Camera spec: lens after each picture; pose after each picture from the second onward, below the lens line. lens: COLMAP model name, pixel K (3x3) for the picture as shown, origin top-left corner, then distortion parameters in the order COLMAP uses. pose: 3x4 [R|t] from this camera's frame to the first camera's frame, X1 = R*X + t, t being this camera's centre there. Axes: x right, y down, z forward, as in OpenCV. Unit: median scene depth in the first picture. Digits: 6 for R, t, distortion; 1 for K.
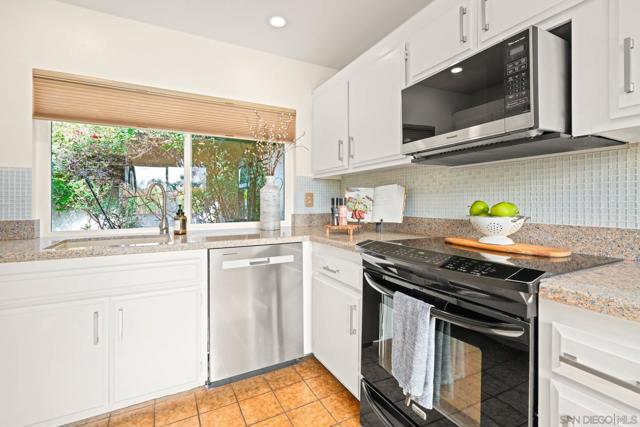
lens RADIAL K [[295.4, 0, 326.4], [0, 295.4, 202.3], [0, 0, 1]] dist [0.000689, -0.000332]
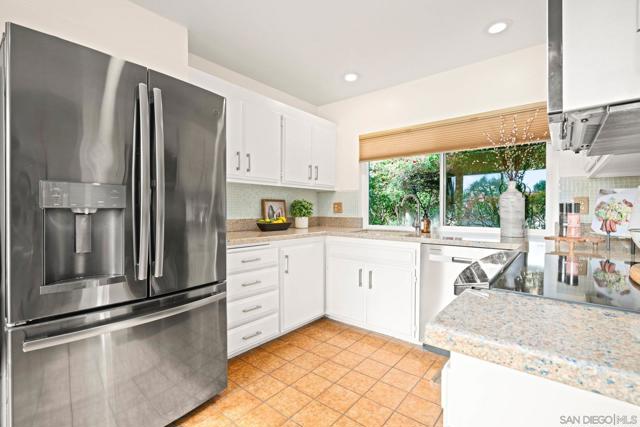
lens RADIAL K [[295.4, 0, 319.2], [0, 295.4, 212.2], [0, 0, 1]] dist [0.000689, -0.000332]
pose [[0.376521, 0.014925, -0.926288, 0.520971], [-0.007073, 0.999887, 0.013236, 0.003803], [0.926381, 0.001568, 0.376584, 0.057839]]
